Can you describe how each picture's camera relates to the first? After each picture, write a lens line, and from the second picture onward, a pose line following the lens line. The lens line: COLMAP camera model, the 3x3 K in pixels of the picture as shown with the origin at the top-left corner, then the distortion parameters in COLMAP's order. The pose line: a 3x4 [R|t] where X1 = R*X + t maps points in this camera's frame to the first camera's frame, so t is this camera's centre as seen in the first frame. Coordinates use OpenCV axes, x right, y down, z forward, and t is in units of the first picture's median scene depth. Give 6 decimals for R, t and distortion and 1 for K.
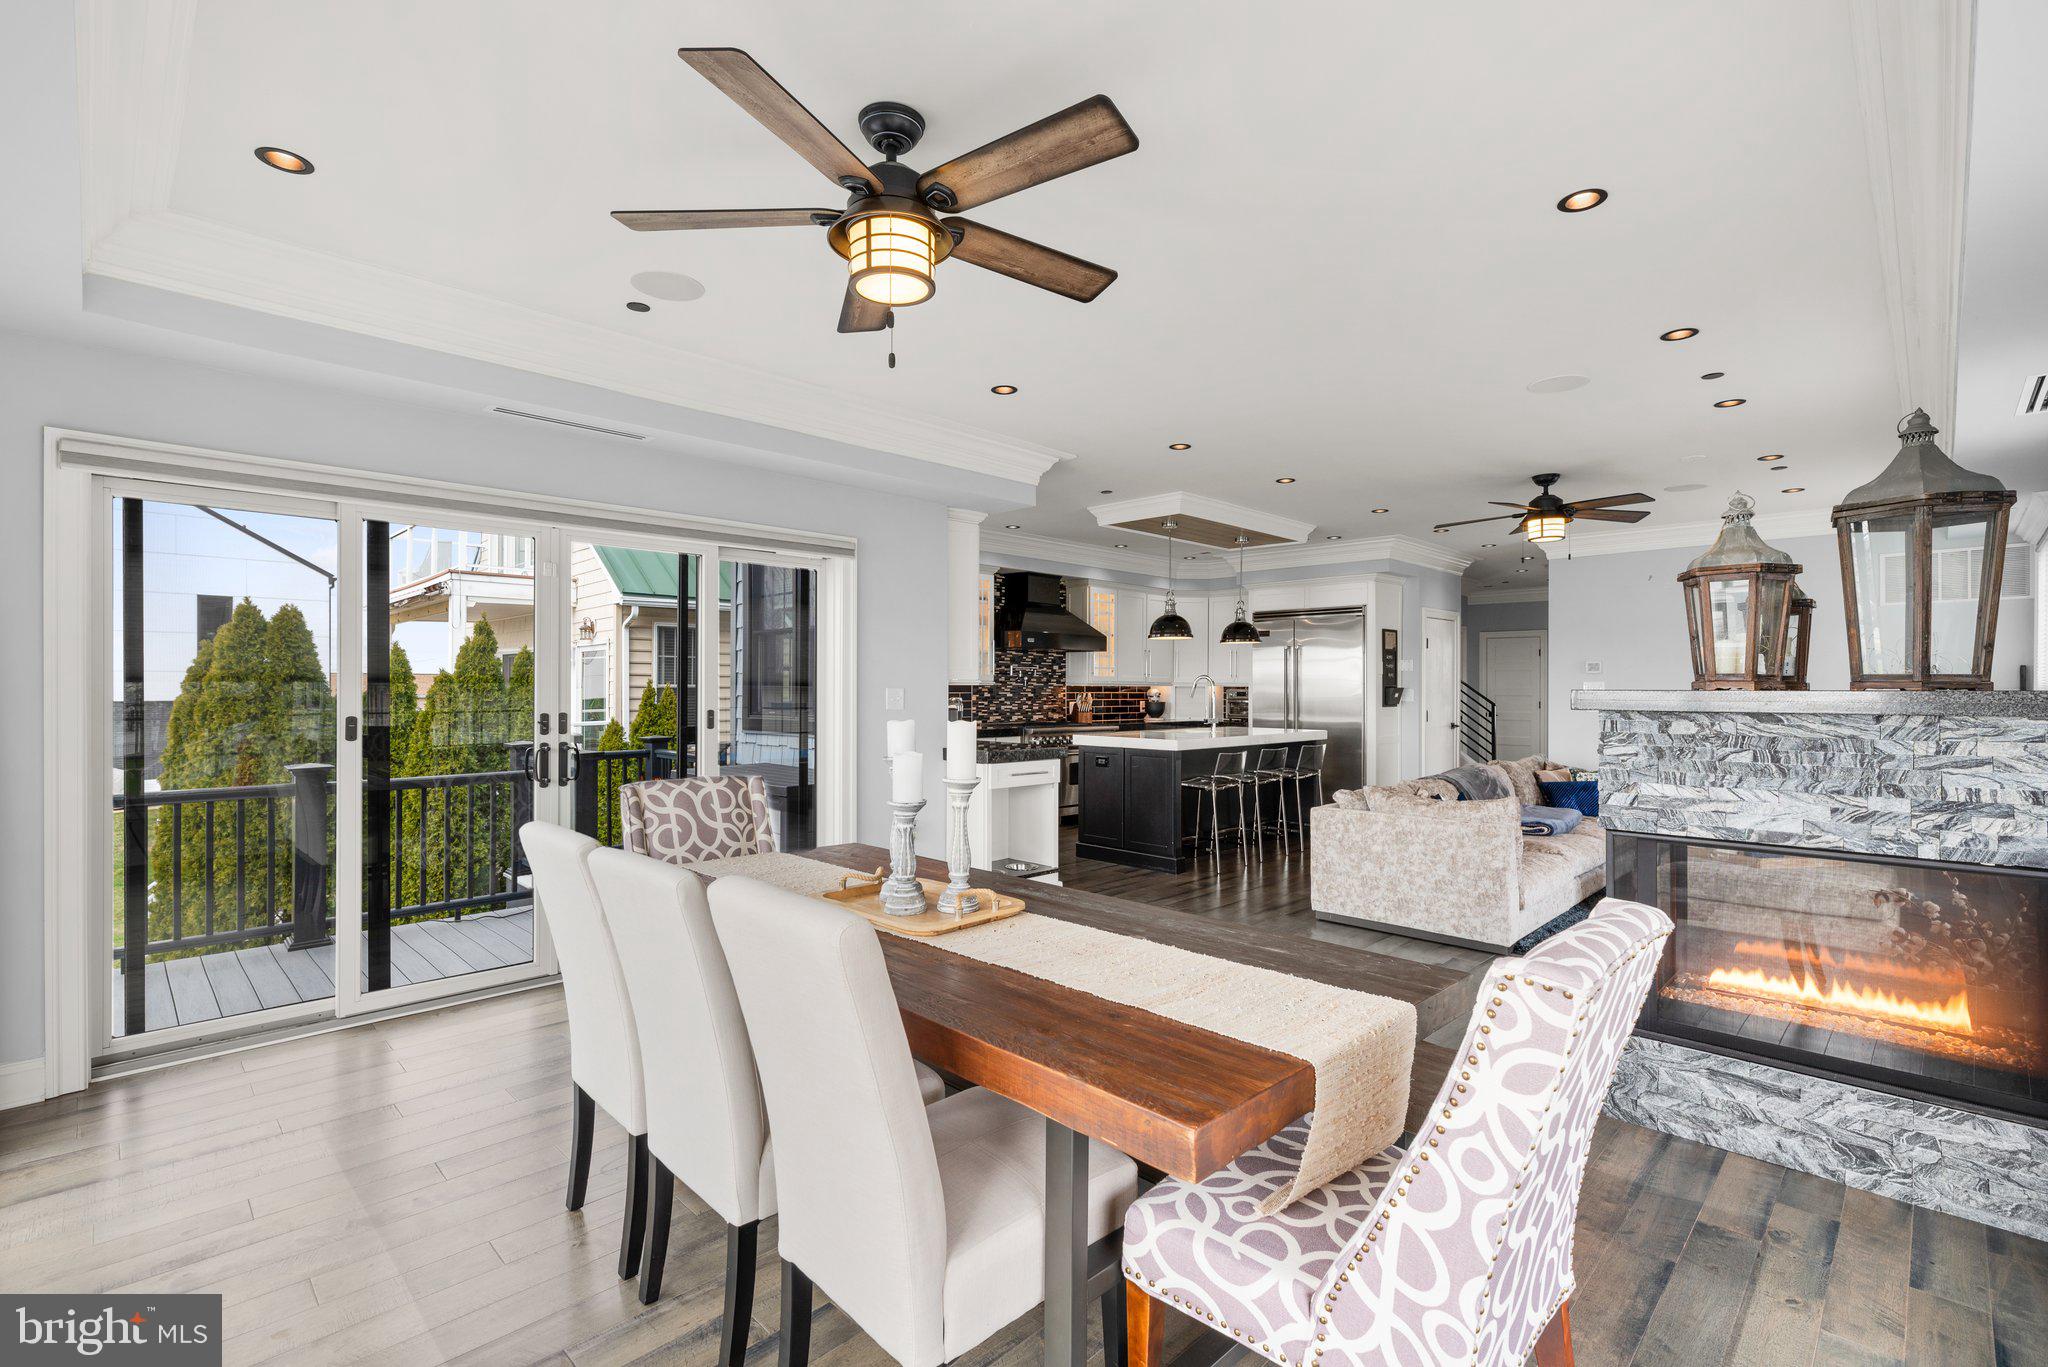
lens RADIAL K [[919.5, 0, 1024.9], [0, 919.5, 678.8], [0, 0, 1]] dist [-0.000654, -0.000256]
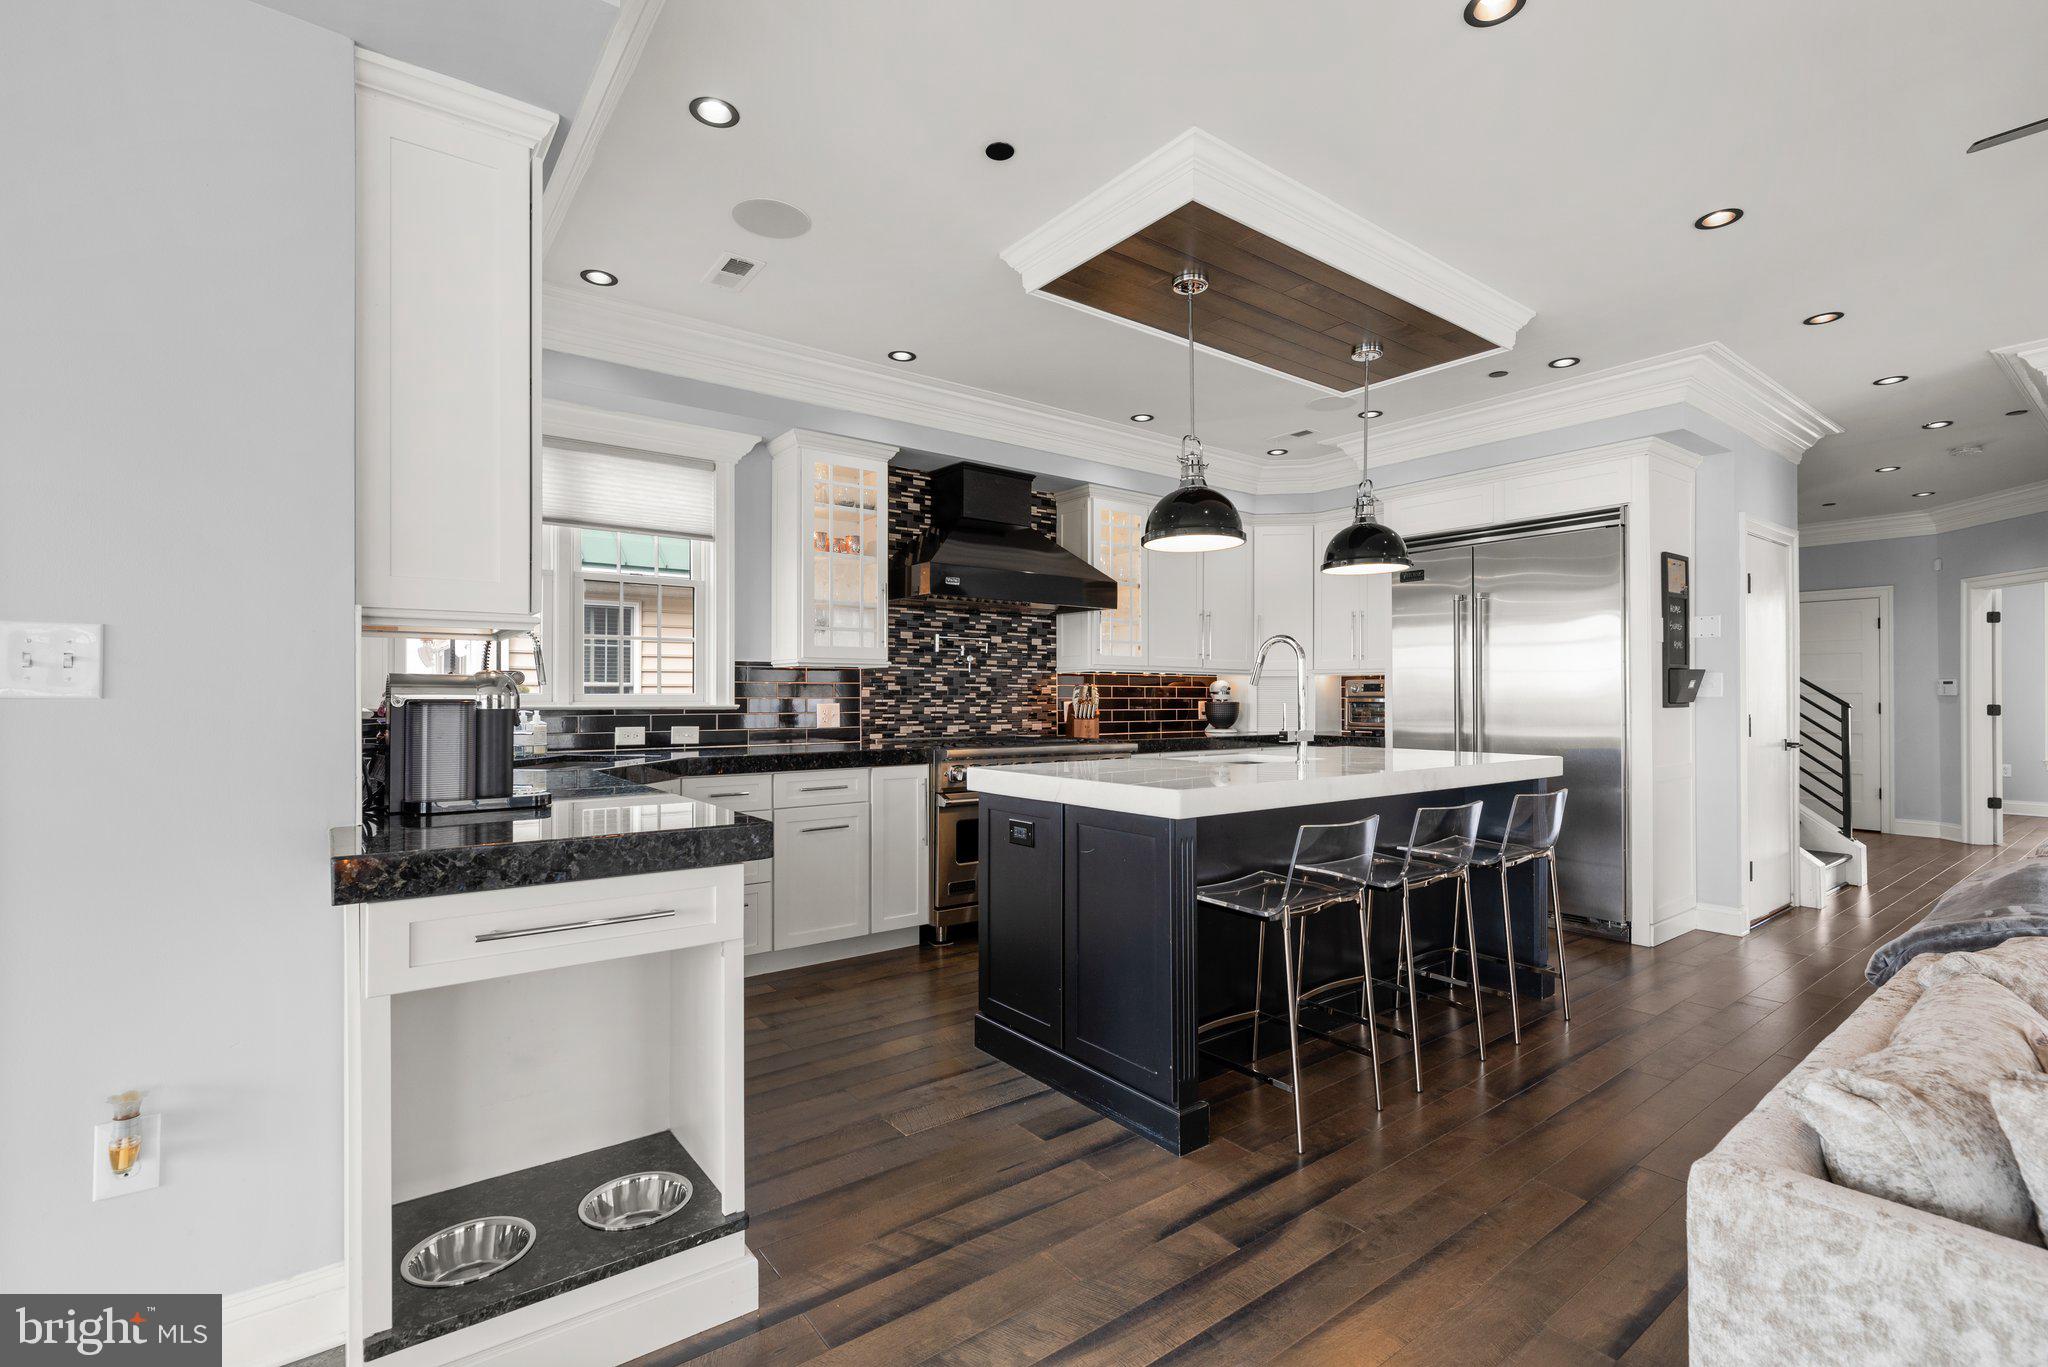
lens RADIAL K [[919.5, 0, 1026.5], [0, 919.5, 689.6], [0, 0, 1]] dist [-0.000654, -0.000256]
pose [[0.990820, -0.004717, -0.135106, 0.108173], [0.004513, 0.999988, -0.001814, 0.019358], [0.135113, 0.001187, 0.990829, 0.438386]]
